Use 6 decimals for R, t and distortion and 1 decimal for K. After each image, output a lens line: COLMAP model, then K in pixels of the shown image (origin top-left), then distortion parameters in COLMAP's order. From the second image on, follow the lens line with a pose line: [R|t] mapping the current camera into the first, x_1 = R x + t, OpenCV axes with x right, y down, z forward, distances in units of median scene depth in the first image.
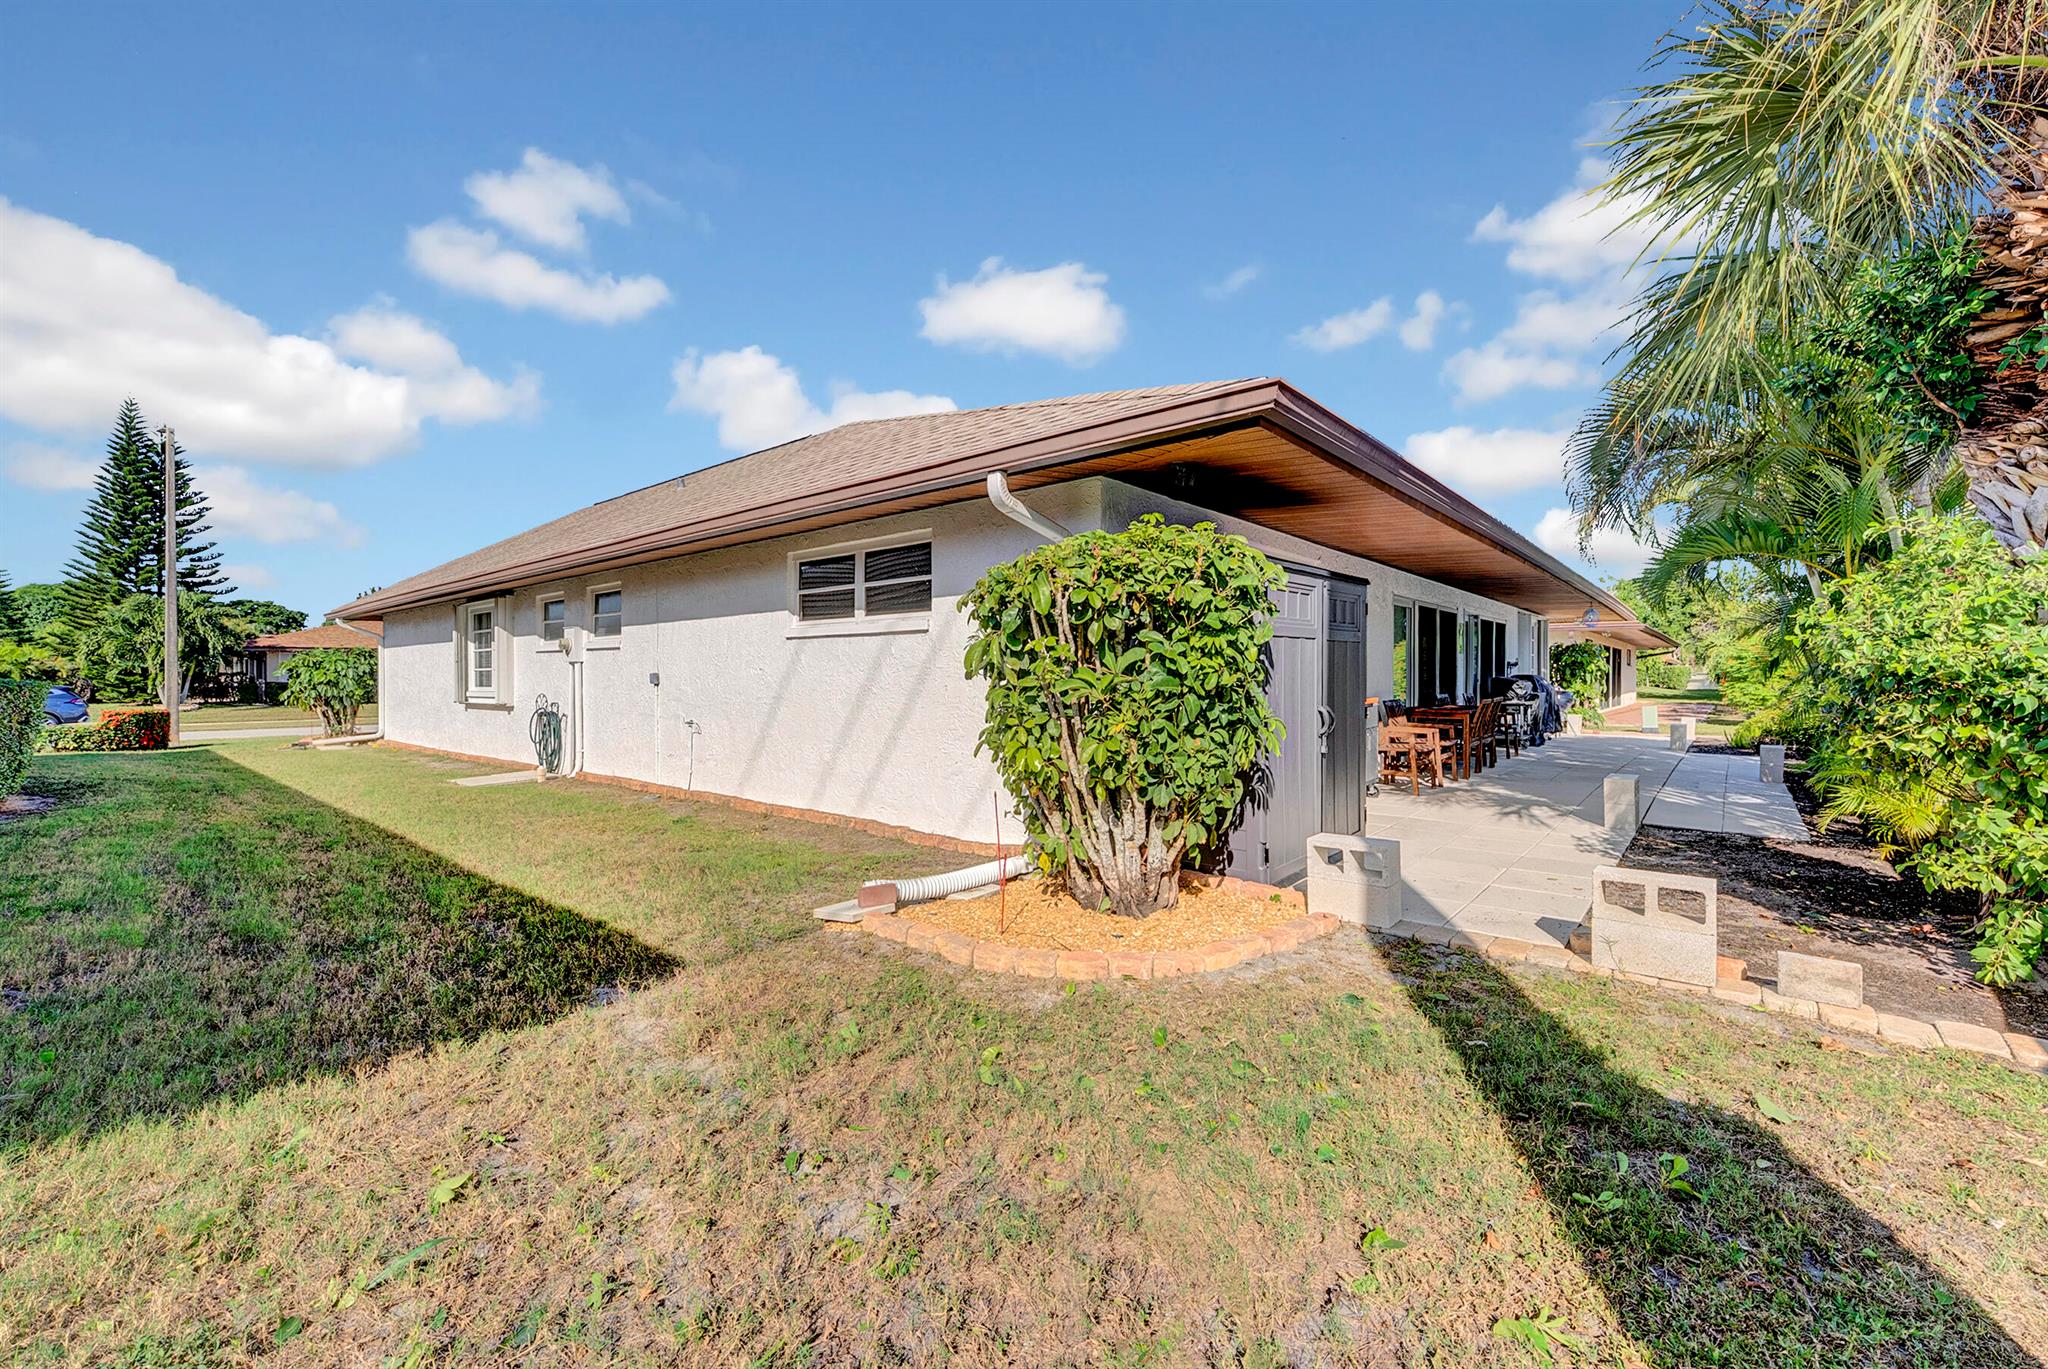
lens RADIAL K [[863.7, 0, 1008.3], [0, 863.7, 690.3], [0, 0, 1]] dist [-0.000114, -0.000397]
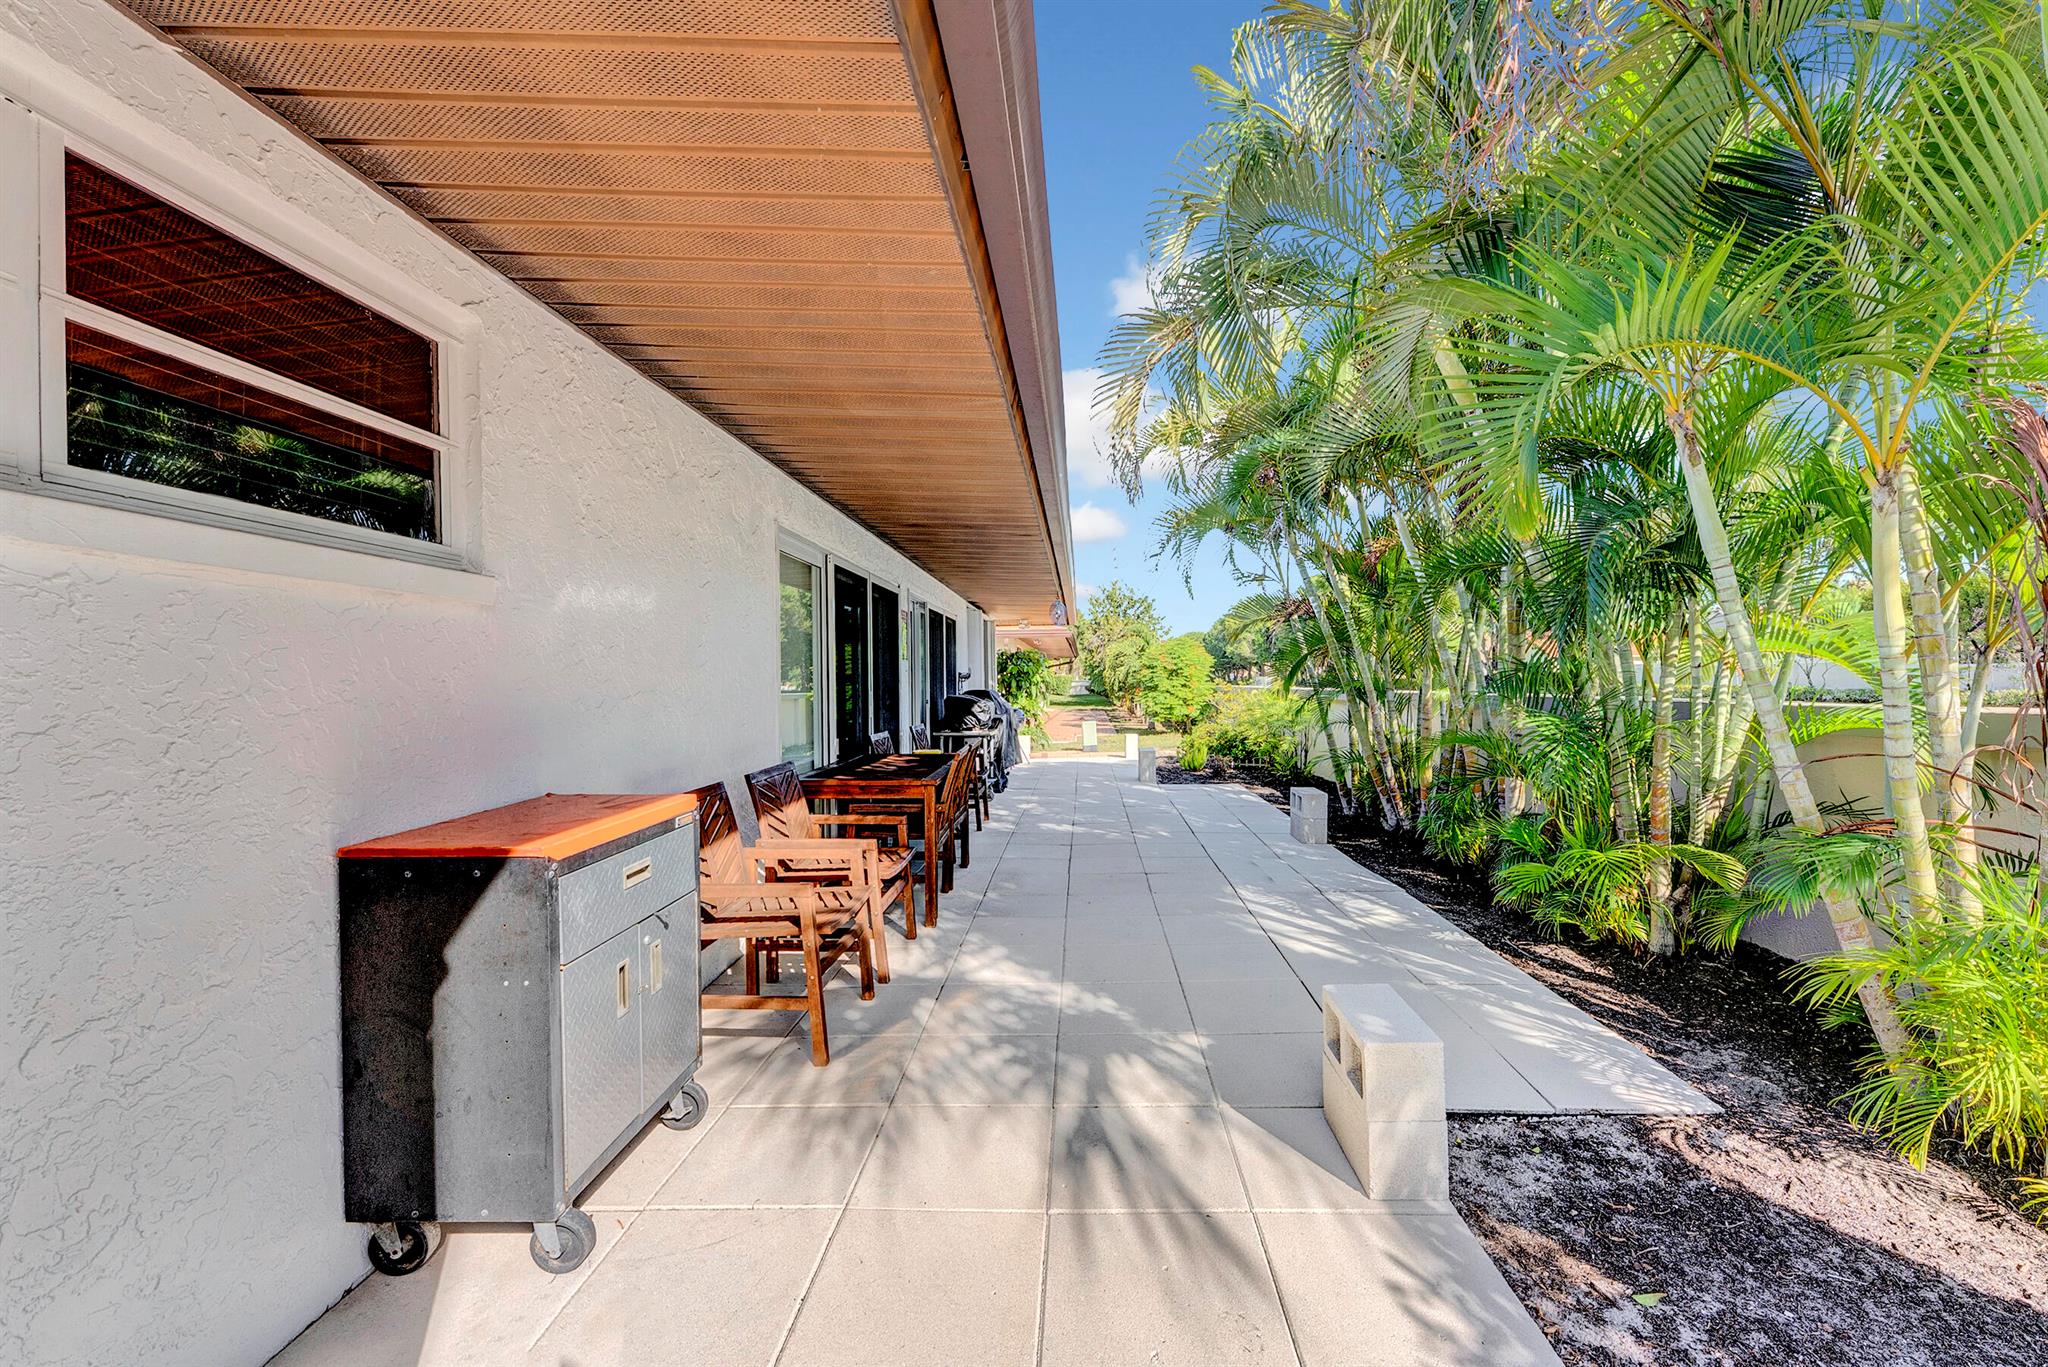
lens RADIAL K [[863.7, 0, 1073.1], [0, 863.7, 664.9], [0, 0, 1]] dist [-0.000114, -0.000397]
pose [[0.769608, 0.000581, 0.638516, 0.206274], [0.026324, 0.999121, -0.032638, -0.014436], [-0.637973, 0.041927, 0.768916, 0.415549]]
